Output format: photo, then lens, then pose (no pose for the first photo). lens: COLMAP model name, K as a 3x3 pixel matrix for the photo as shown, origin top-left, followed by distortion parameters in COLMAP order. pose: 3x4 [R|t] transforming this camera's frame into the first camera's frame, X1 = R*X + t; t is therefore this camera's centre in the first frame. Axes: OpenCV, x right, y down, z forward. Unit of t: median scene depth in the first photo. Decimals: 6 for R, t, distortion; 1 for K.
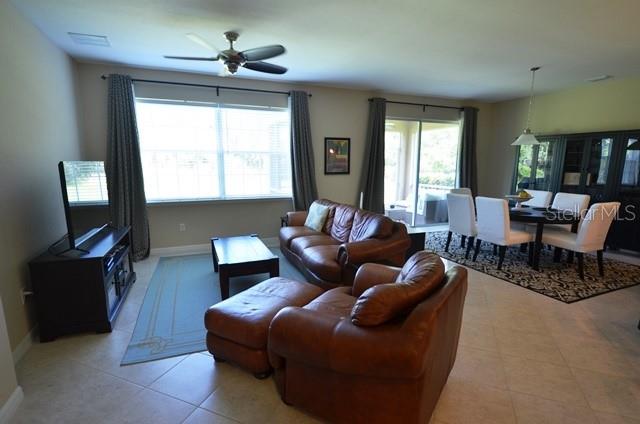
lens RADIAL K [[322.7, 0, 319.0], [0, 322.7, 220.7], [0, 0, 1]] dist [-0.003989, -0.001293]
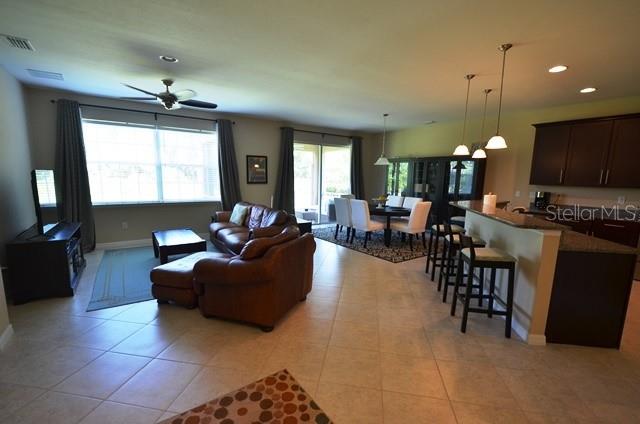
lens RADIAL K [[289.1, 0, 320.3], [0, 289.1, 221.5], [0, 0, 1]] dist [-0.000625, -0.000816]
pose [[0.976467, -0.018178, 0.214897, 0.068368], [0.022624, 0.999578, -0.018247, 0.047855], [-0.214475, 0.022679, 0.976466, -0.251576]]
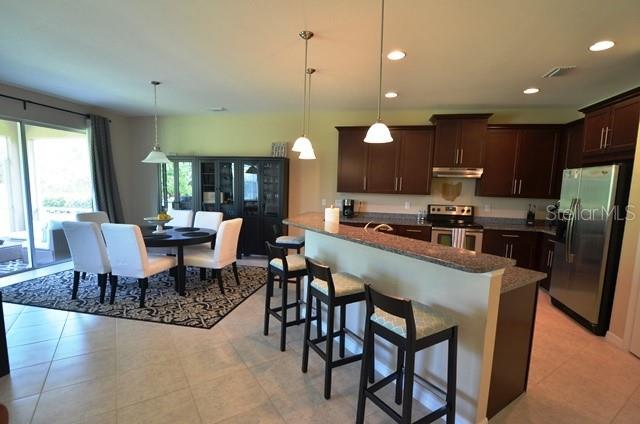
lens RADIAL K [[306.0, 0, 320.1], [0, 306.0, 221.5], [0, 0, 1]] dist [0.016335, -0.018791]
pose [[0.567926, -0.084266, 0.818755, 0.174370], [0.124600, 0.992083, 0.015677, -0.023746], [-0.813594, 0.093114, 0.573929, 0.129831]]
